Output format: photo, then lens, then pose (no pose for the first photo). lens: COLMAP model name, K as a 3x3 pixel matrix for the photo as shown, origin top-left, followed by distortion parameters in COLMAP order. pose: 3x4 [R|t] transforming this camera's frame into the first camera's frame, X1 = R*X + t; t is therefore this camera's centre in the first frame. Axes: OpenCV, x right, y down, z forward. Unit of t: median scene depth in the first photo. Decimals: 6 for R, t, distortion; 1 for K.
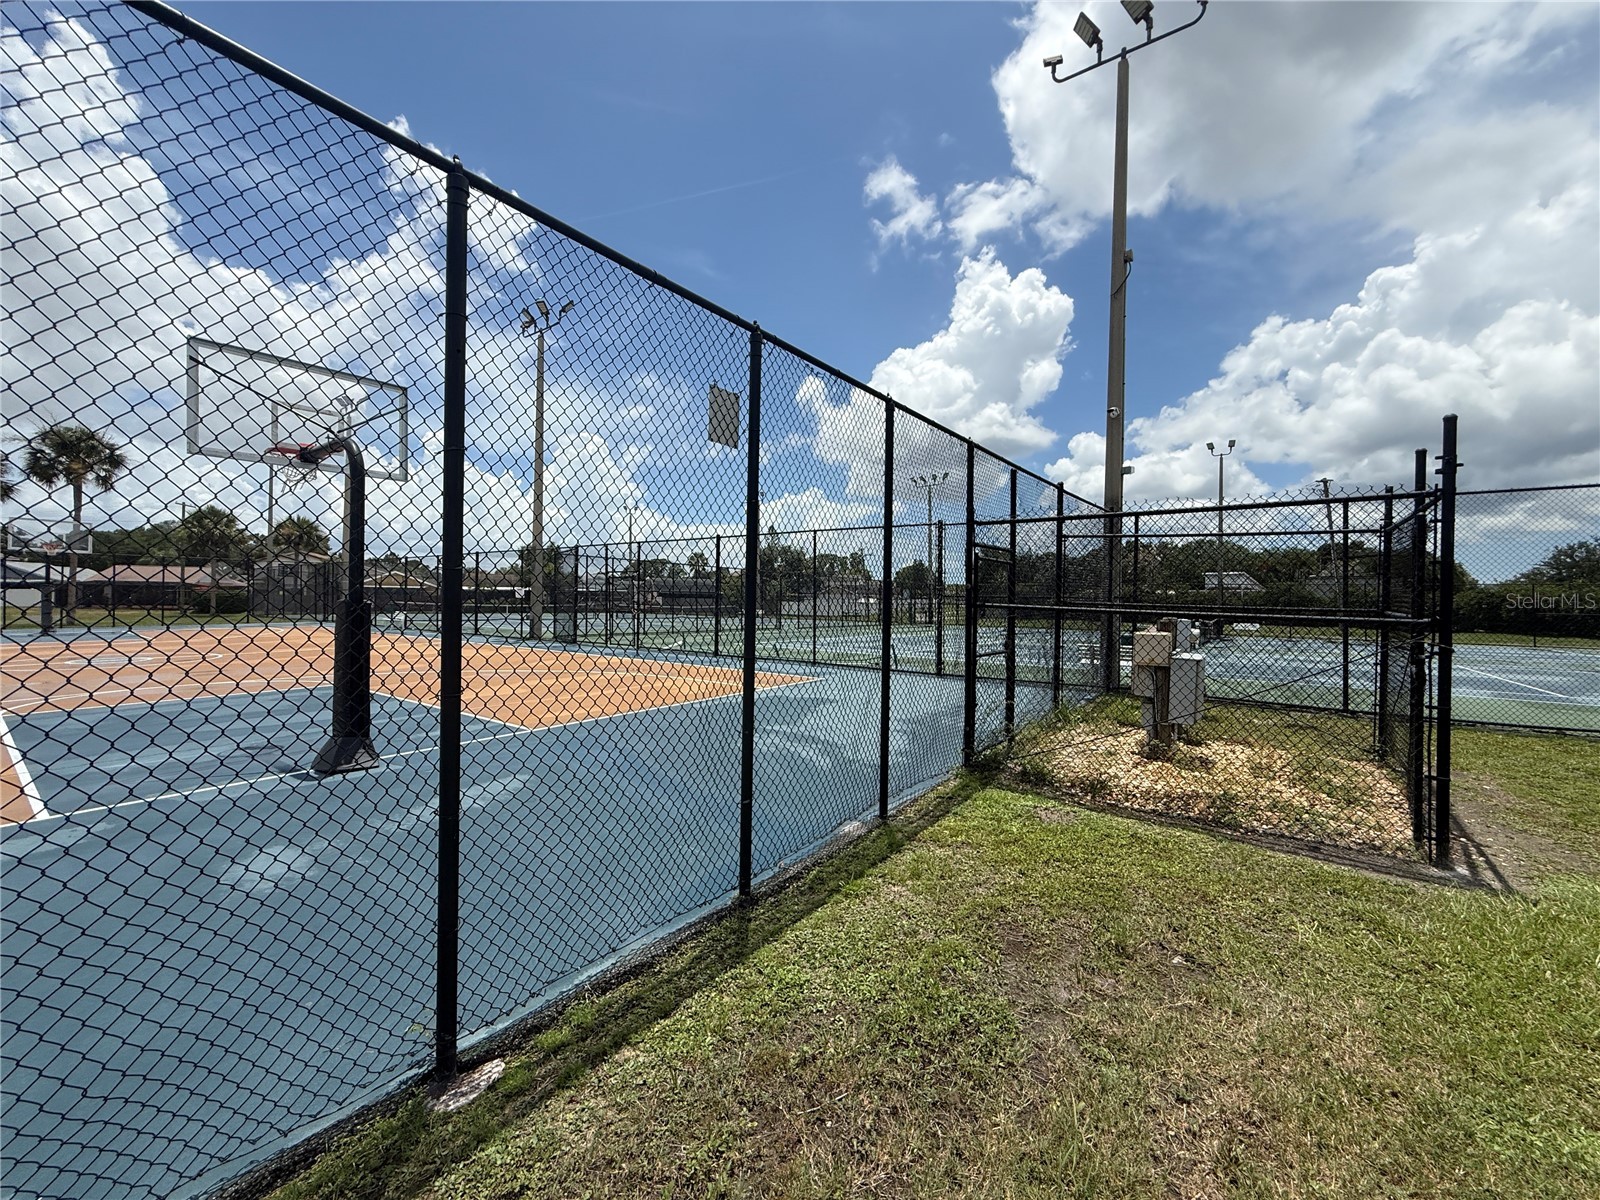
lens RADIAL K [[630.2, 0, 791.7], [0, 630.2, 597.9], [0, 0, 1]] dist [0.000133, -0.000011]
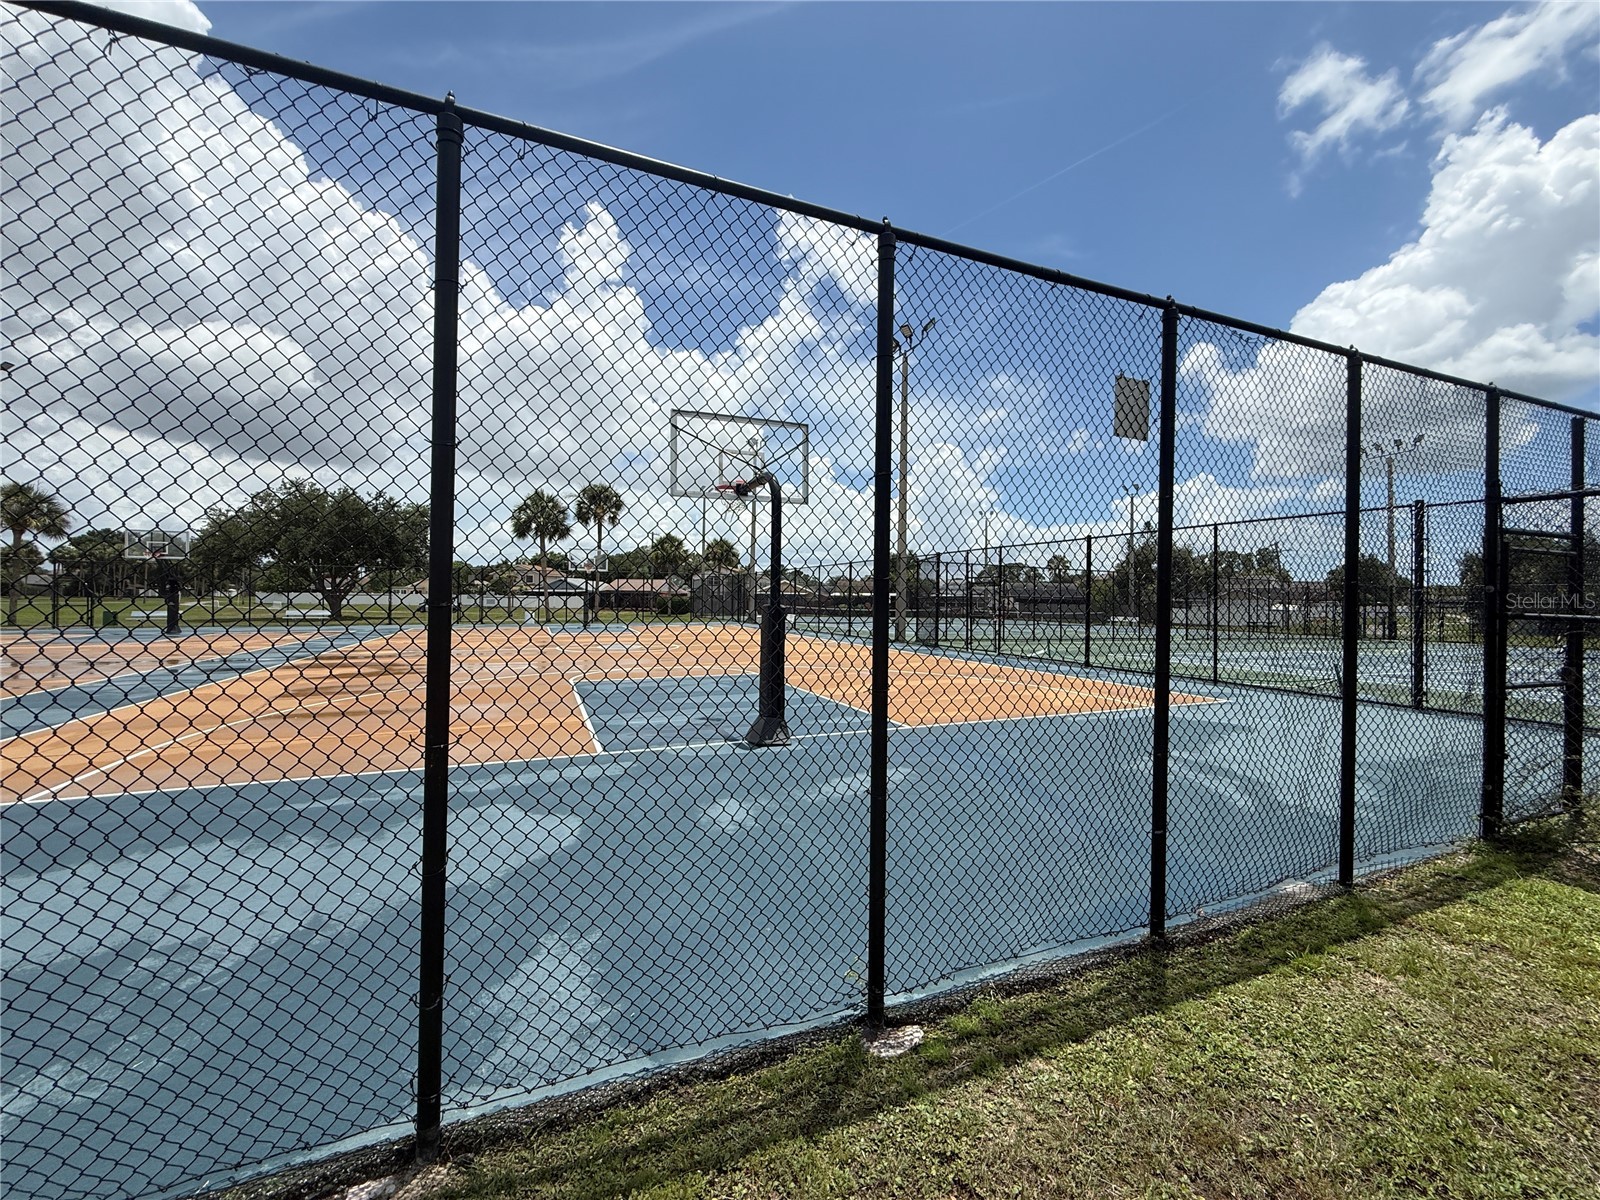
lens RADIAL K [[630.2, 0, 772.2], [0, 630.2, 597.4], [0, 0, 1]] dist [0.000133, -0.000011]
pose [[0.861007, -0.002060, -0.508588, -0.090095], [-0.002493, 0.999963, -0.008272, -0.002053], [0.508586, 0.008390, 0.860970, -0.055942]]
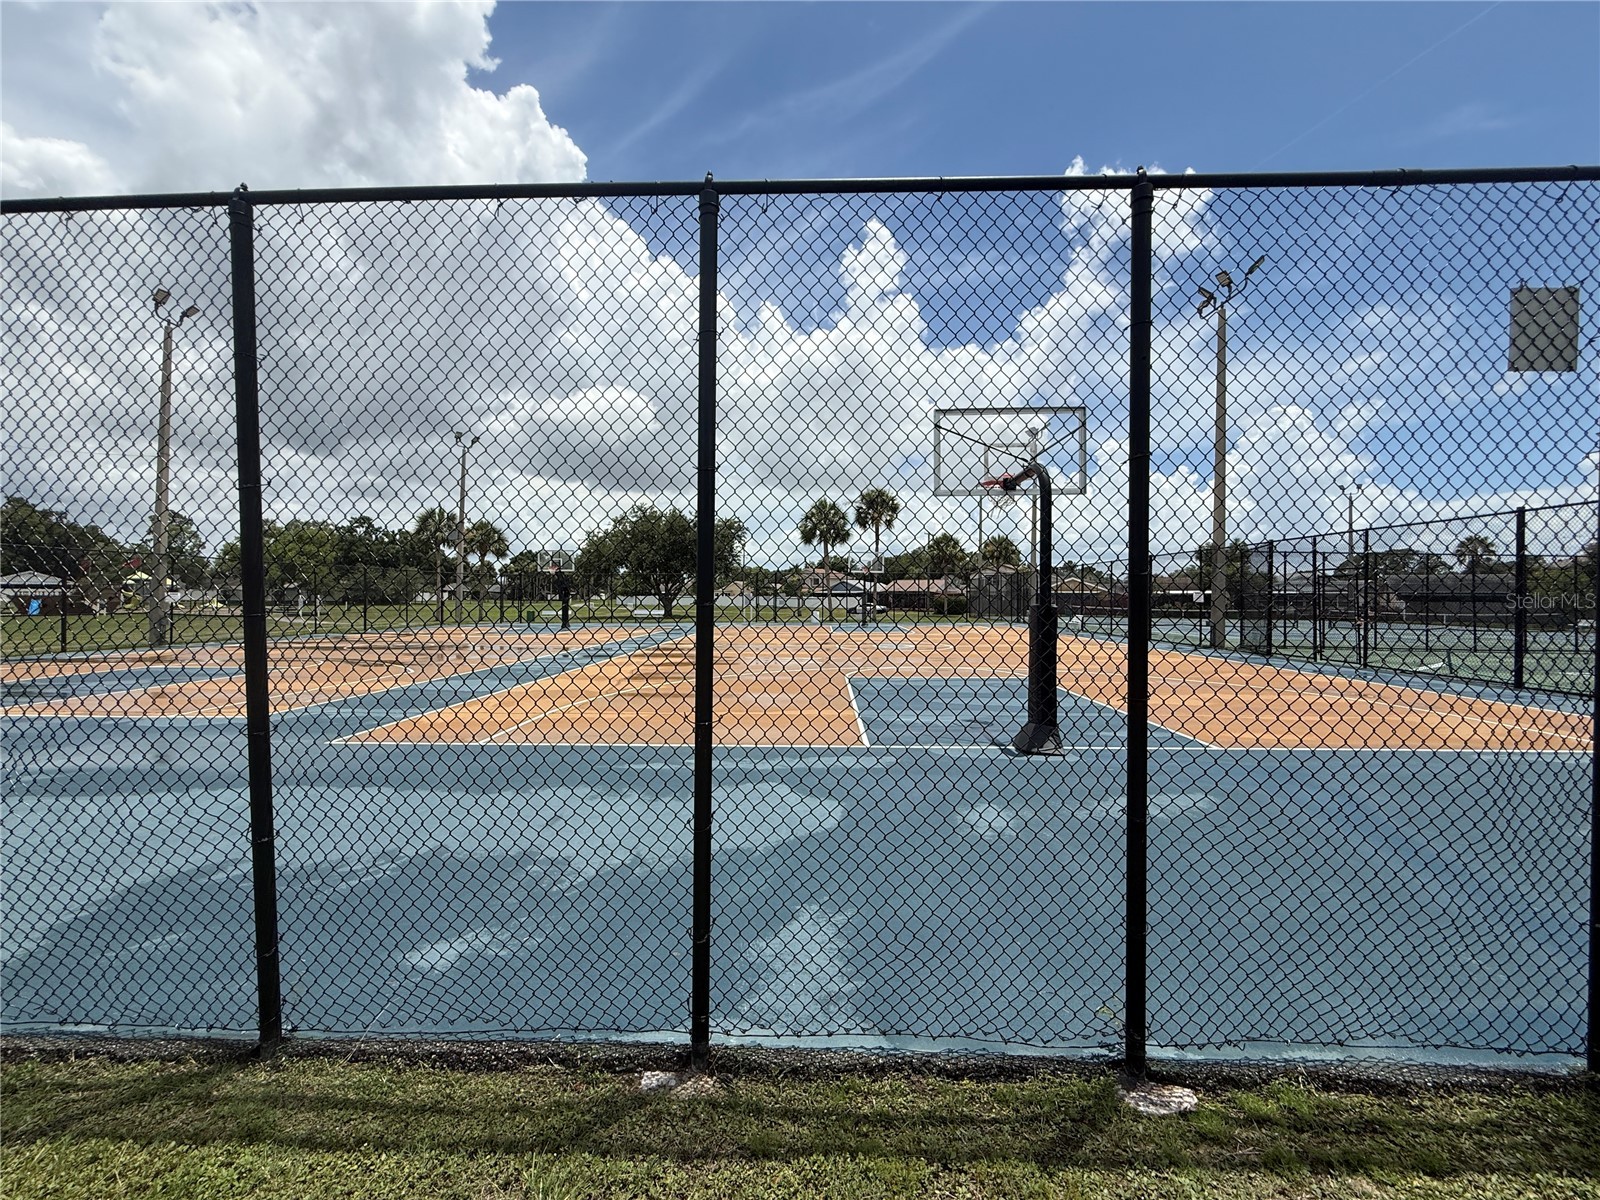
lens RADIAL K [[630.2, 0, 798.7], [0, 630.2, 598.1], [0, 0, 1]] dist [0.000133, -0.000011]
pose [[0.574201, -0.007445, -0.818680, -0.015940], [0.002105, 0.999969, -0.007618, -0.001074], [0.818712, 0.002651, 0.574199, -0.020008]]
